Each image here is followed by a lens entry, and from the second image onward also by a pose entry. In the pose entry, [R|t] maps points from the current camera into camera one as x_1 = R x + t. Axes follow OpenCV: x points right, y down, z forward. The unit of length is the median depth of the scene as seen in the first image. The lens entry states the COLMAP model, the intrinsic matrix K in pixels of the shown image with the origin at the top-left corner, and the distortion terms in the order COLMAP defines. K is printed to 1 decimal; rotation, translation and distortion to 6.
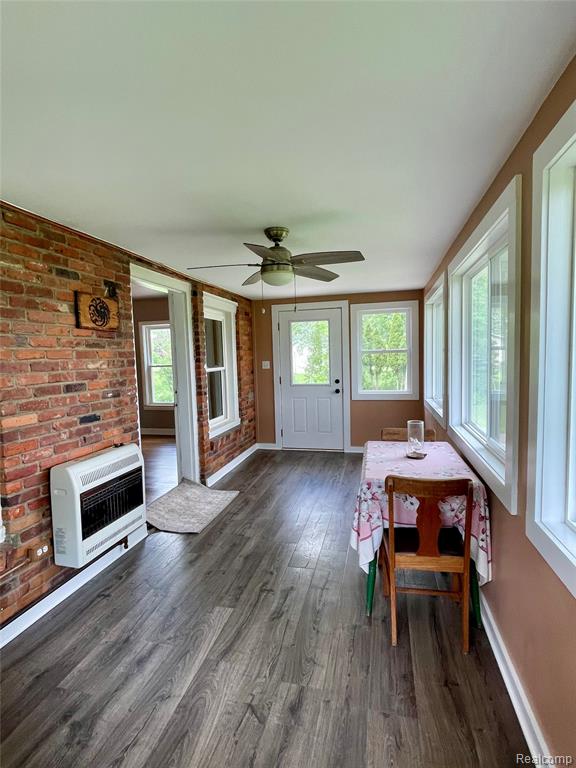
lens RADIAL K [[403.5, 0, 288.0], [0, 403.5, 384.0], [0, 0, 1]] dist [-0.002464, -0.000497]
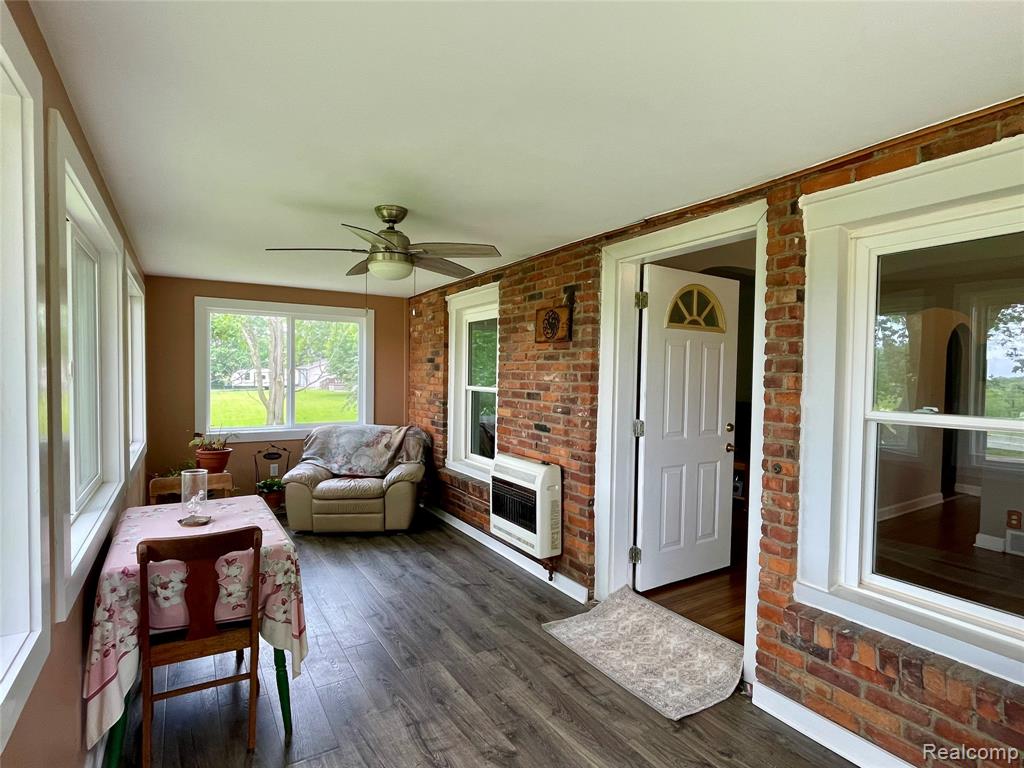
lens RADIAL K [[538.0, 0, 512.0], [0, 538.0, 384.0], [0, 0, 1]] dist [-0.002464, -0.000497]
pose [[-0.713324, 0.034620, -0.699979, 0.535001], [-0.041834, 0.994895, 0.091837, -0.151124], [0.699585, 0.094792, -0.708234, 1.904500]]
